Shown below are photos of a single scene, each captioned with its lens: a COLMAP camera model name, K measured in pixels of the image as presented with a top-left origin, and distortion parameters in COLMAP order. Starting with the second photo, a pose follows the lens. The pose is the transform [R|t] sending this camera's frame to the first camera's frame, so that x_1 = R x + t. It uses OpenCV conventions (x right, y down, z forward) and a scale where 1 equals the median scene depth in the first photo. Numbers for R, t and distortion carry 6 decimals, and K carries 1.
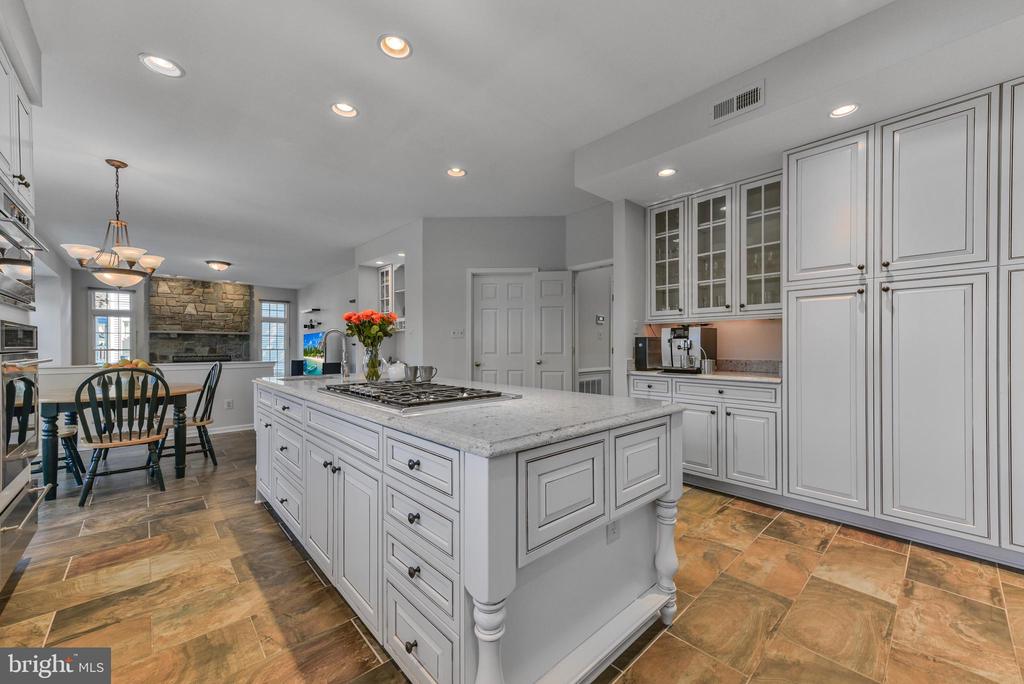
lens RADIAL K [[403.5, 0, 509.5], [0, 403.5, 342.6], [0, 0, 1]] dist [0.030432, 0.000175]
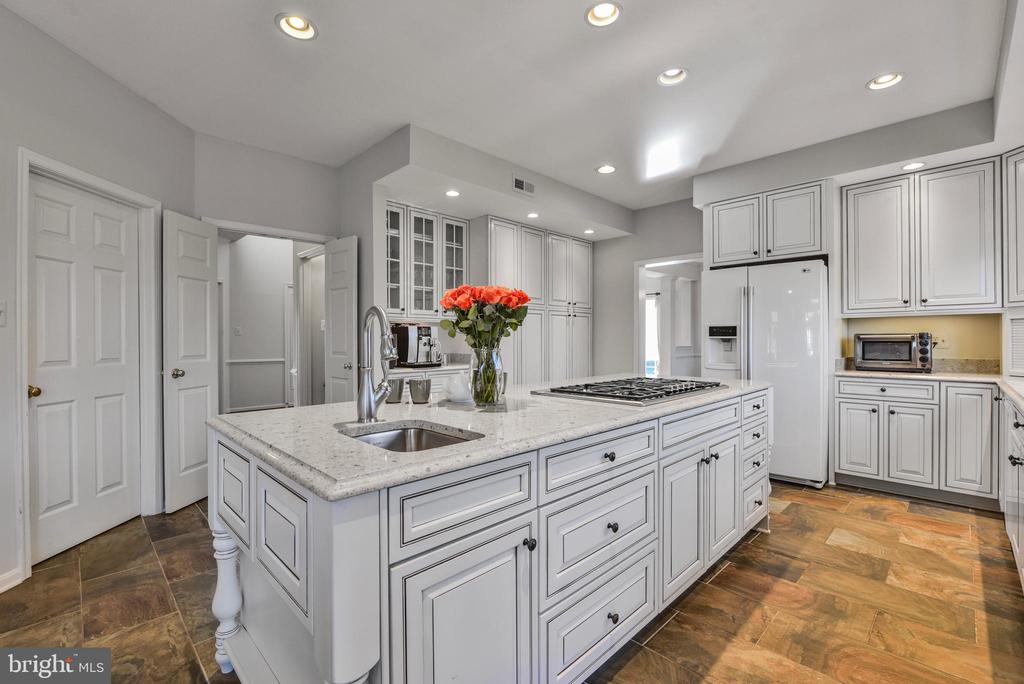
lens RADIAL K [[448.8, 0, 513.3], [0, 448.8, 339.2], [0, 0, 1]] dist [-0.002853, -0.000280]
pose [[-0.052884, 0.003959, 0.998593, -0.797092], [0.001552, 0.999991, -0.003882, 0.002859], [-0.998599, 0.001344, -0.052890, 0.799700]]
